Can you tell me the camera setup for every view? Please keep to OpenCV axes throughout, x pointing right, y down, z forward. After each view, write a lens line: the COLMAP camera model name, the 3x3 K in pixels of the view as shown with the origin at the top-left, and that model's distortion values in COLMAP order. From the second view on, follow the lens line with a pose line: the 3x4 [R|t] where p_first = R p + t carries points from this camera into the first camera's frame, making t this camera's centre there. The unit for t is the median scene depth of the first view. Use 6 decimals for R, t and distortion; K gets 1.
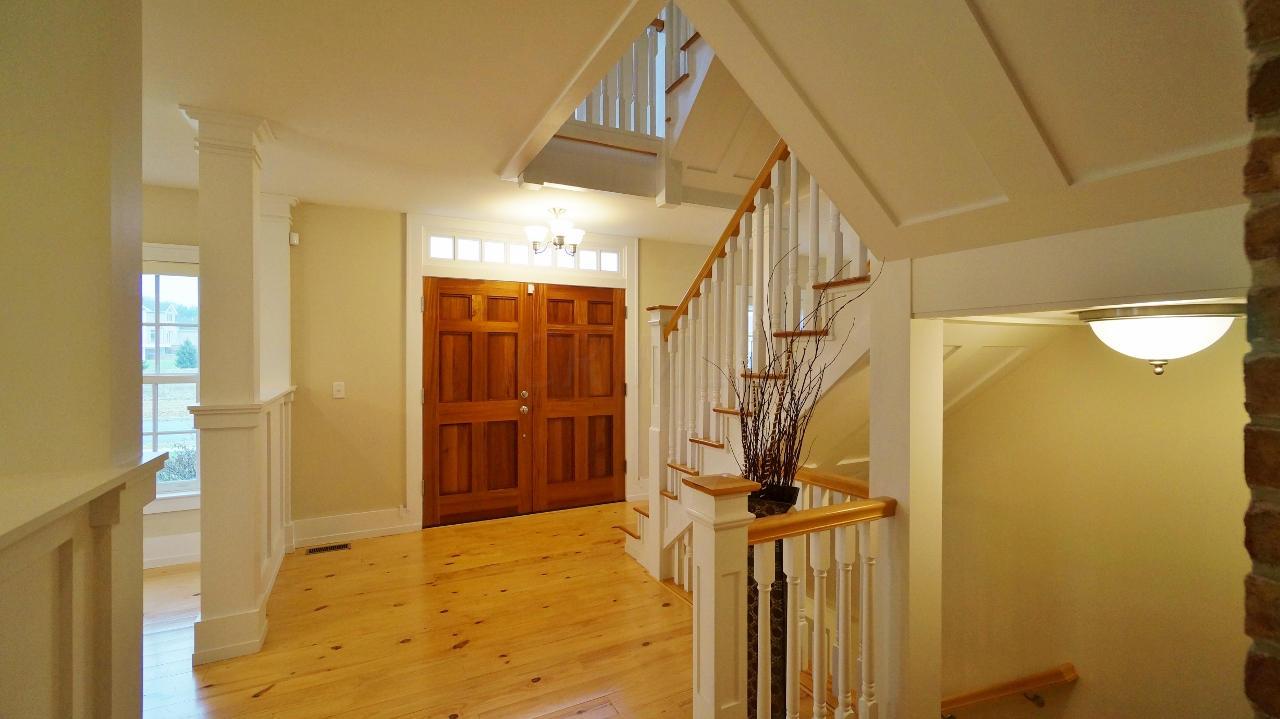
lens RADIAL K [[548.5, 0, 642.2], [0, 548.5, 356.2], [0, 0, 1]] dist [-0.007416, 0.003634]
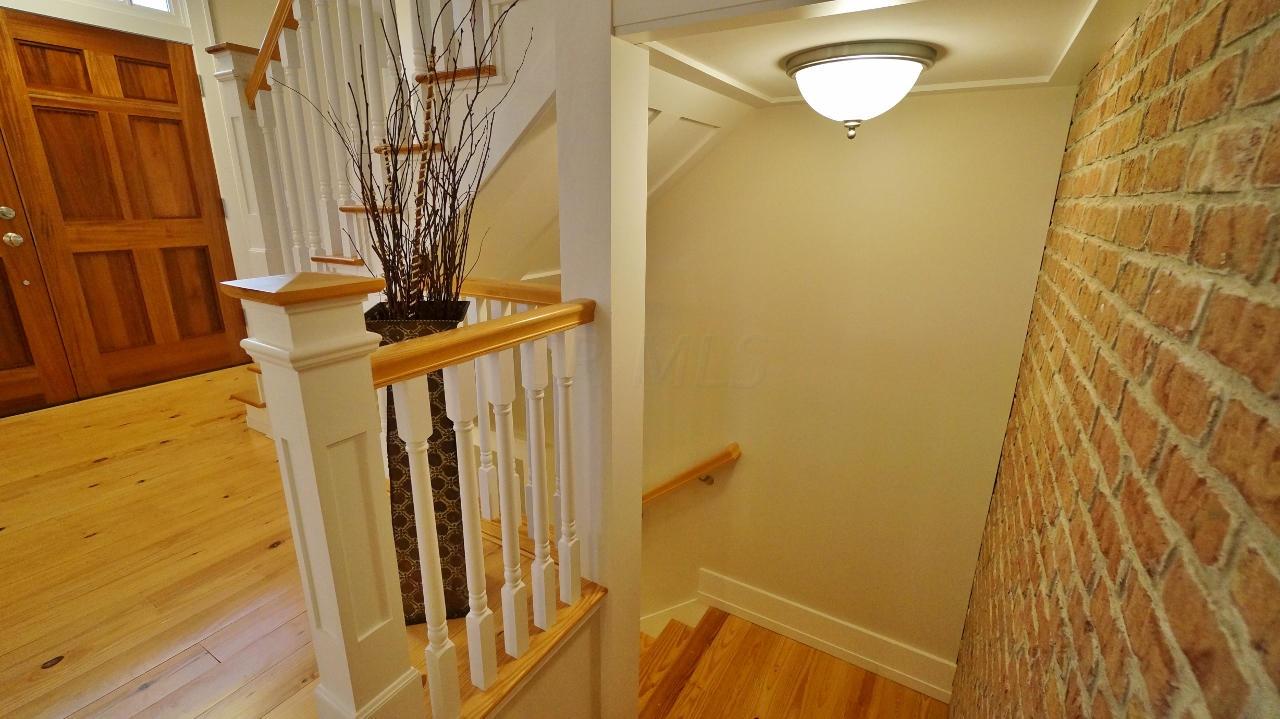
lens RADIAL K [[548.5, 0, 642.1], [0, 548.5, 357.0], [0, 0, 1]] dist [-0.007416, 0.003634]
pose [[0.849446, -0.137603, 0.509418, 0.089962], [-0.011182, 0.960489, 0.278092, 0.094274], [-0.527557, -0.241920, 0.814345, 0.244217]]
